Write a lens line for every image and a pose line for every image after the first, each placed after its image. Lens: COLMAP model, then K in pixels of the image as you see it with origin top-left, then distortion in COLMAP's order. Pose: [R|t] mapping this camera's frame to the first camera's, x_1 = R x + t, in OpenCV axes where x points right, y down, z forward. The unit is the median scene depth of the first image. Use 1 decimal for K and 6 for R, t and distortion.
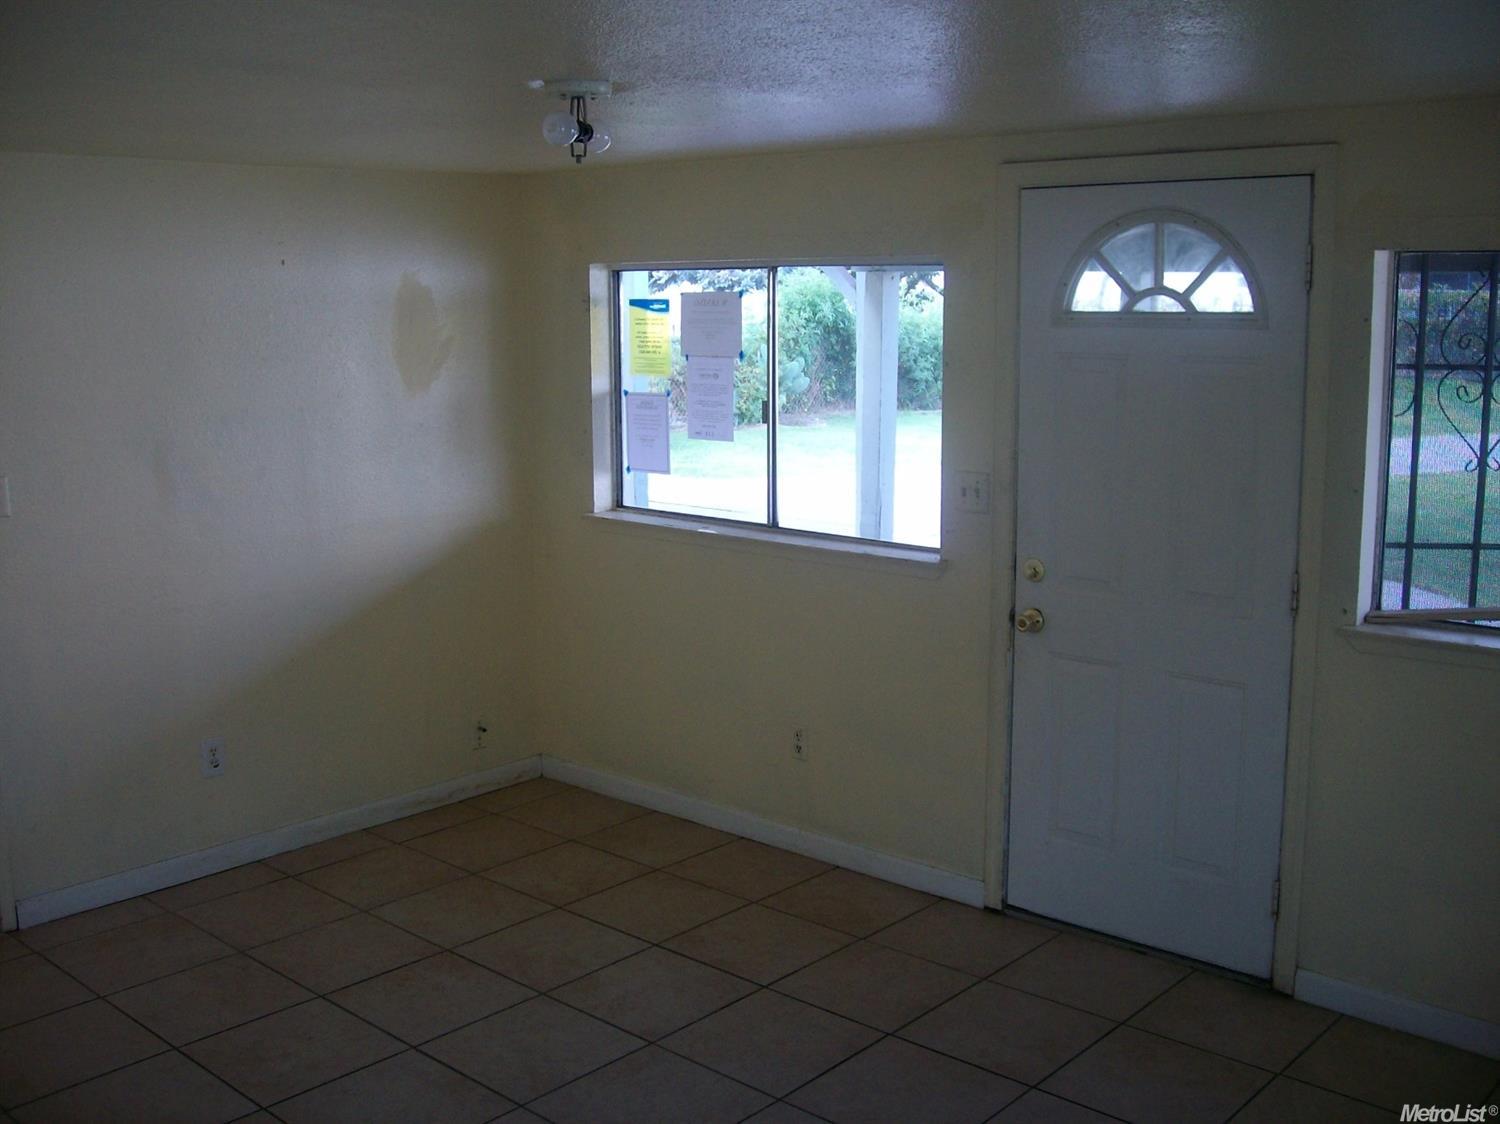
lens RADIAL K [[1544.3, 0, 755.8], [0, 1544.3, 546.6], [0, 0, 1]] dist [-0.151558, 0.126710]
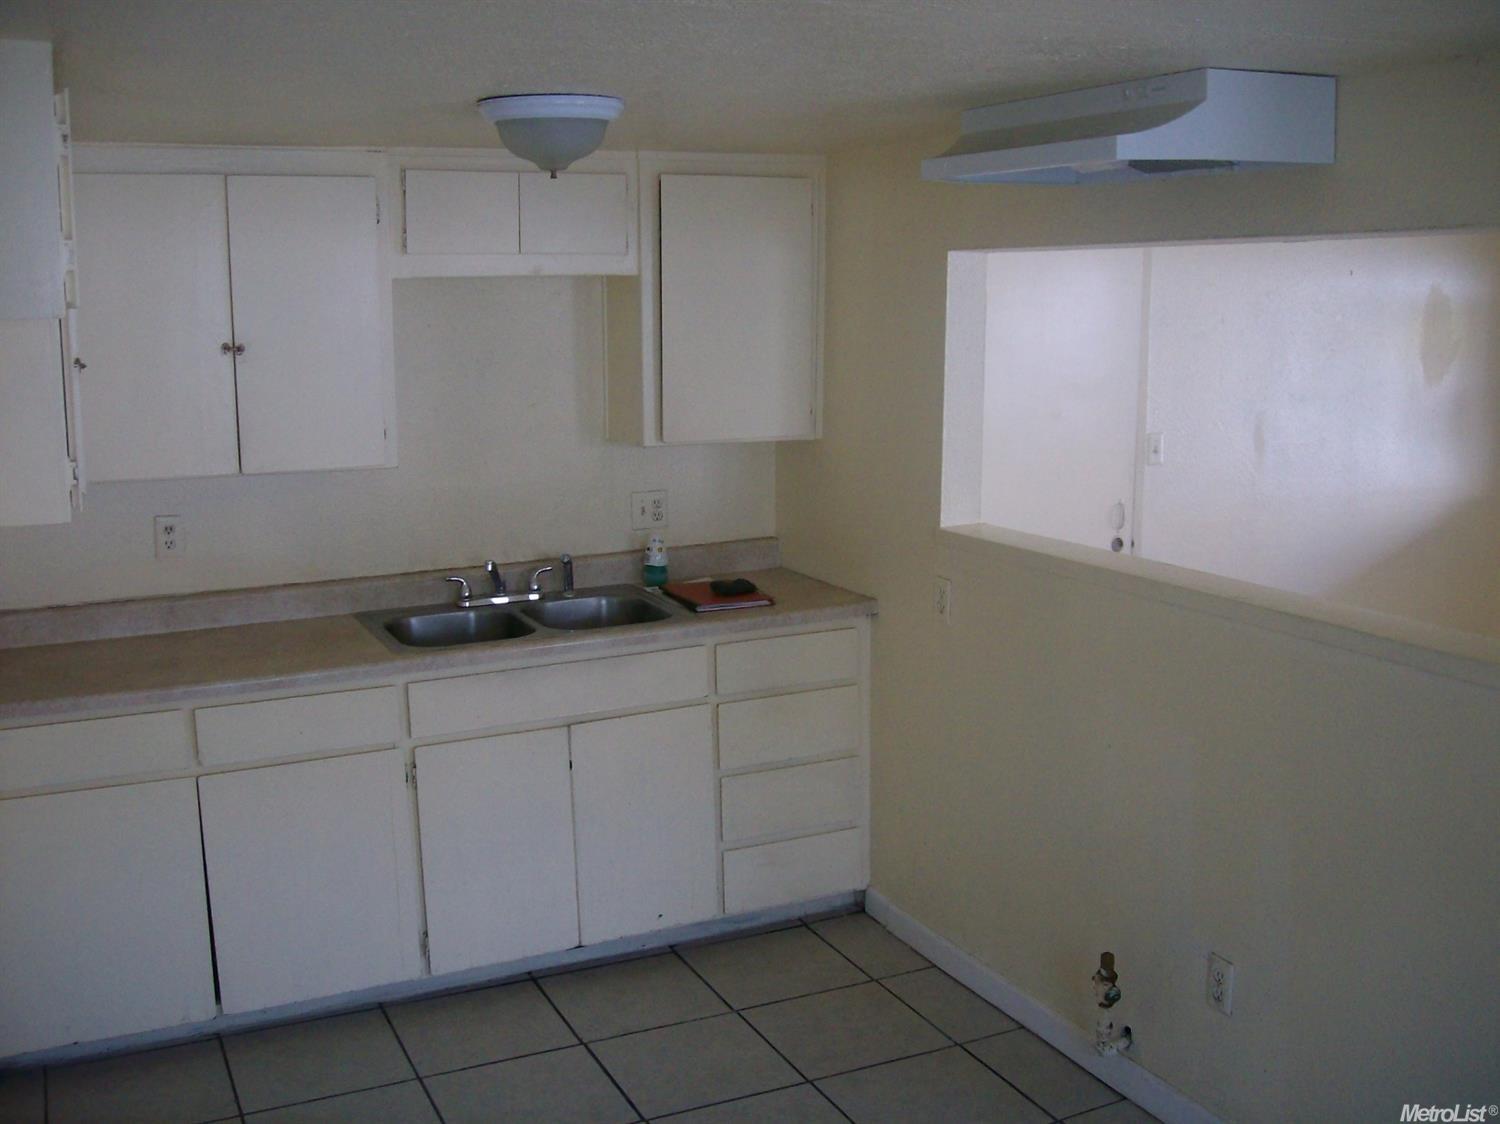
lens RADIAL K [[1544.3, 0, 755.8], [0, 1544.3, 546.6], [0, 0, 1]] dist [-0.151558, 0.126710]
pose [[0.931482, 0.061942, -0.358475, -0.339175], [-0.062791, 0.997984, 0.009284, 0.057615], [0.358328, 0.013861, 0.933493, -0.335733]]
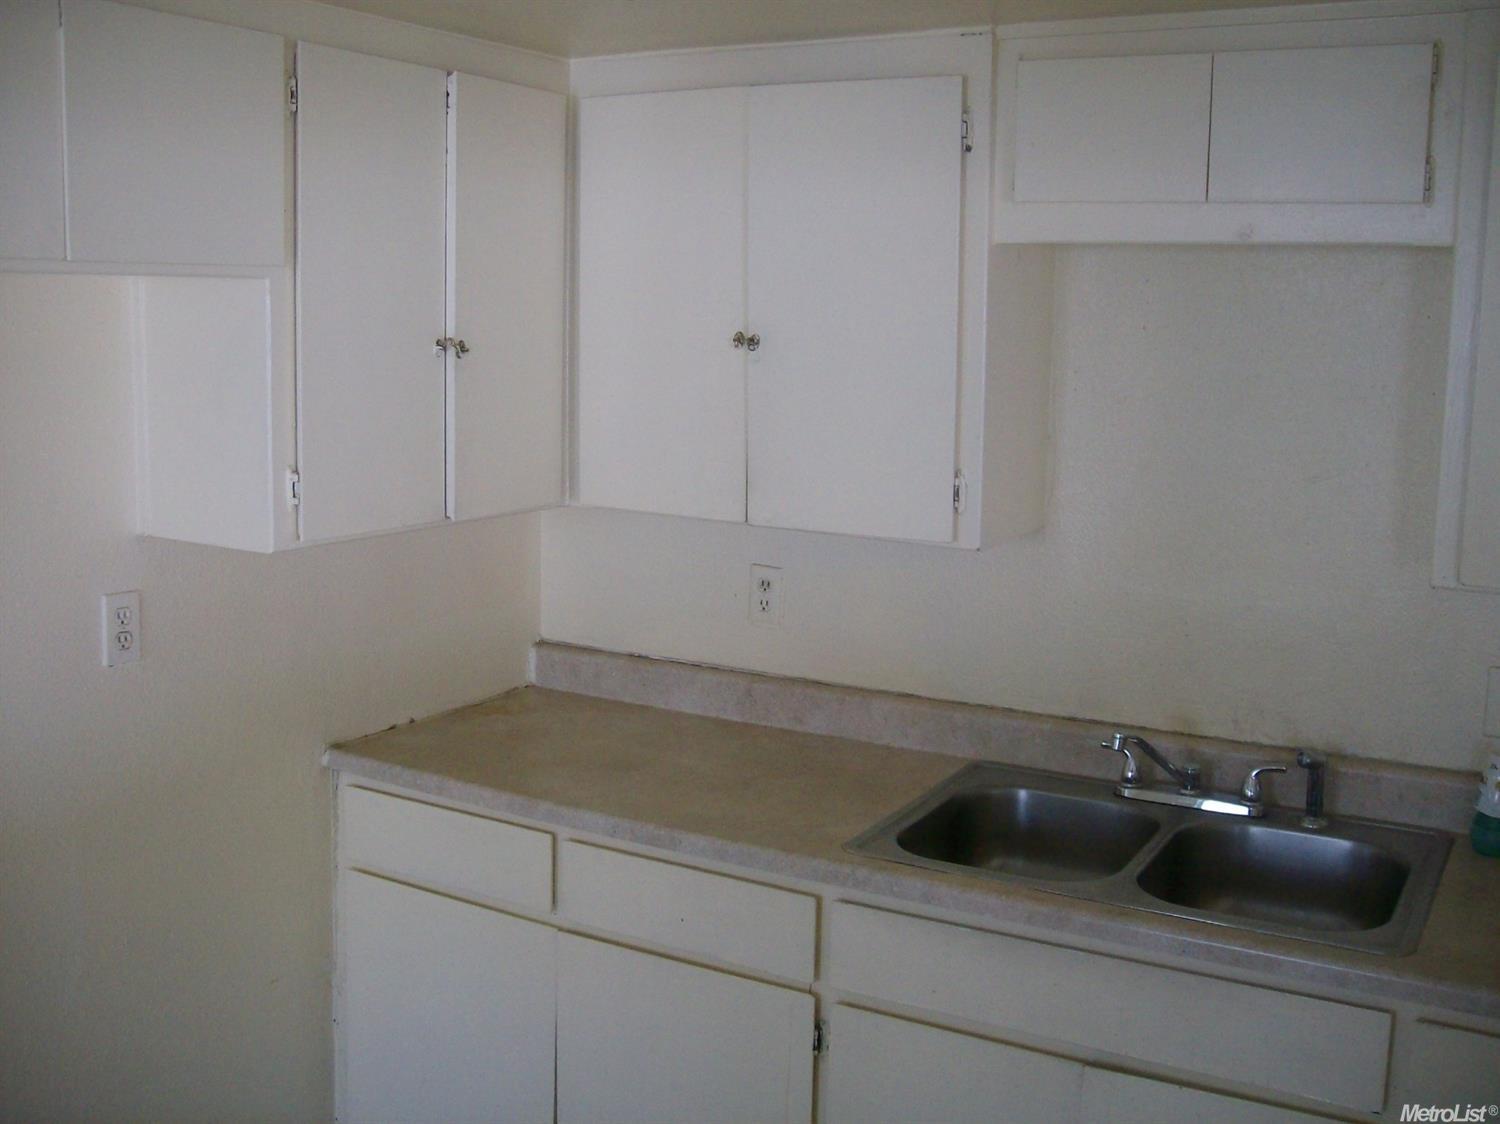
lens RADIAL K [[1544.3, 0, 755.8], [0, 1544.3, 546.6], [0, 0, 1]] dist [-0.151558, 0.126710]
pose [[0.220508, 0.168060, -0.960798, -0.343358], [-0.184568, 0.974437, 0.128087, -0.028004], [0.957763, 0.149089, 0.245890, 0.232559]]
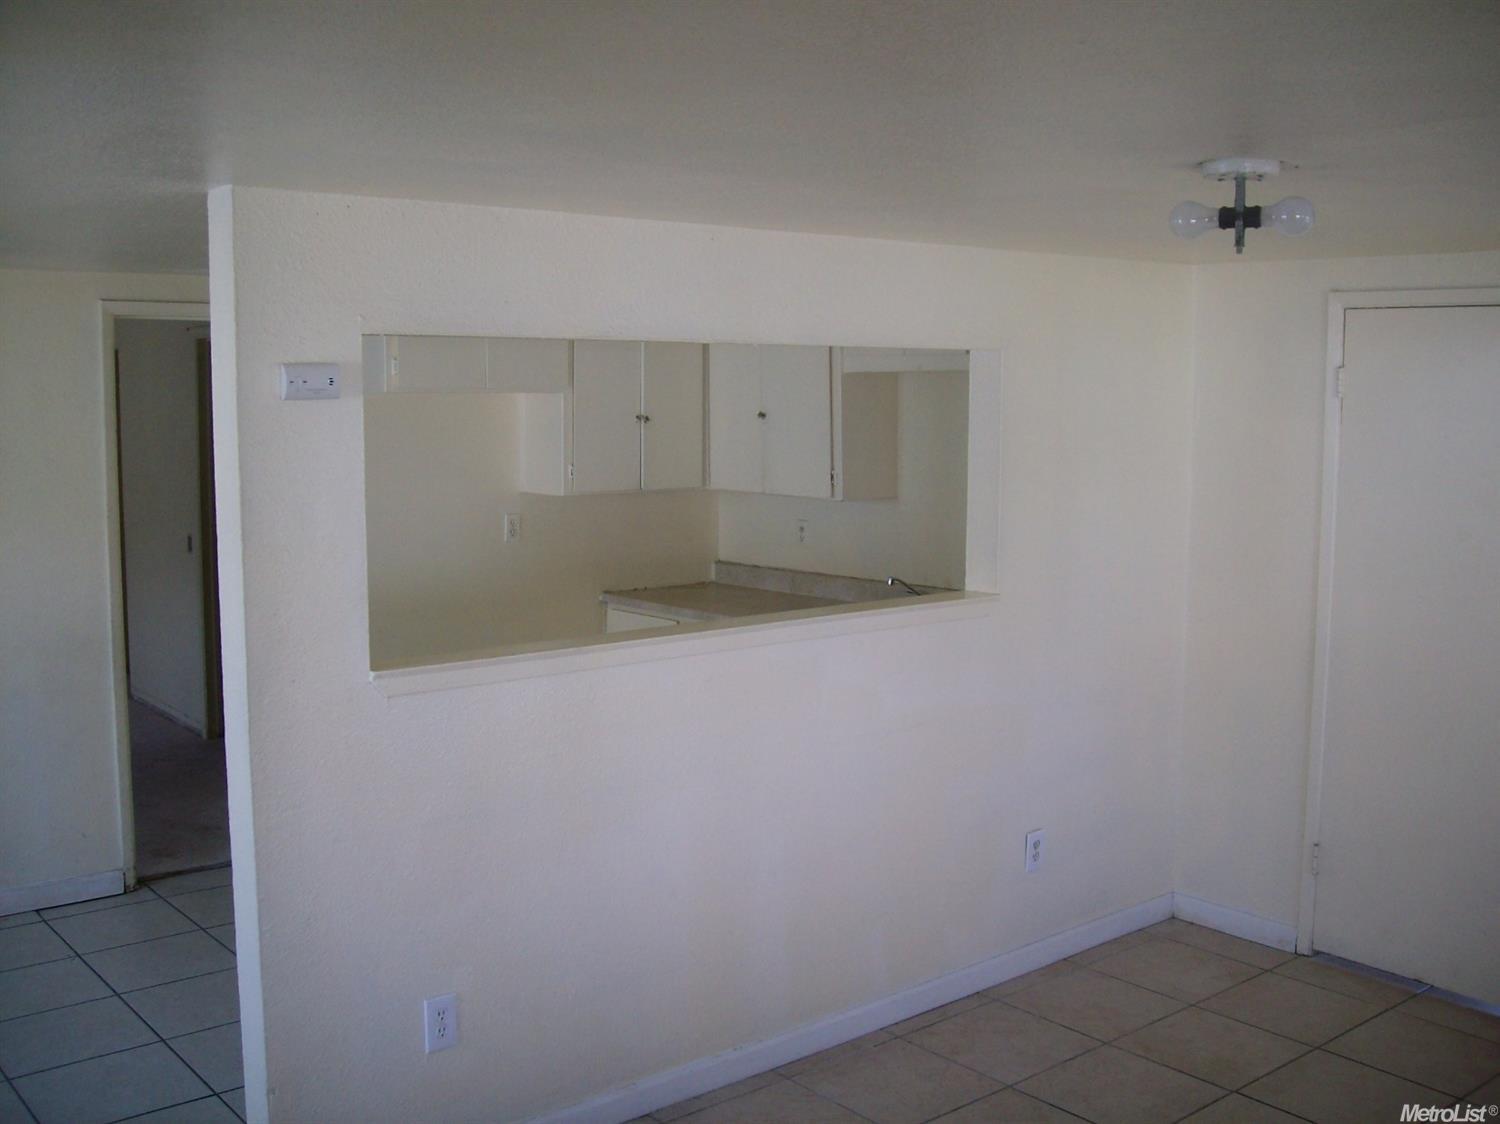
lens RADIAL K [[1544.3, 0, 755.8], [0, 1544.3, 546.6], [0, 0, 1]] dist [-0.151558, 0.126710]
pose [[-0.122478, 0.111826, -0.986151, 0.484229], [-0.164528, 0.977596, 0.131290, -0.095969], [0.978739, 0.178330, -0.101336, 0.525335]]
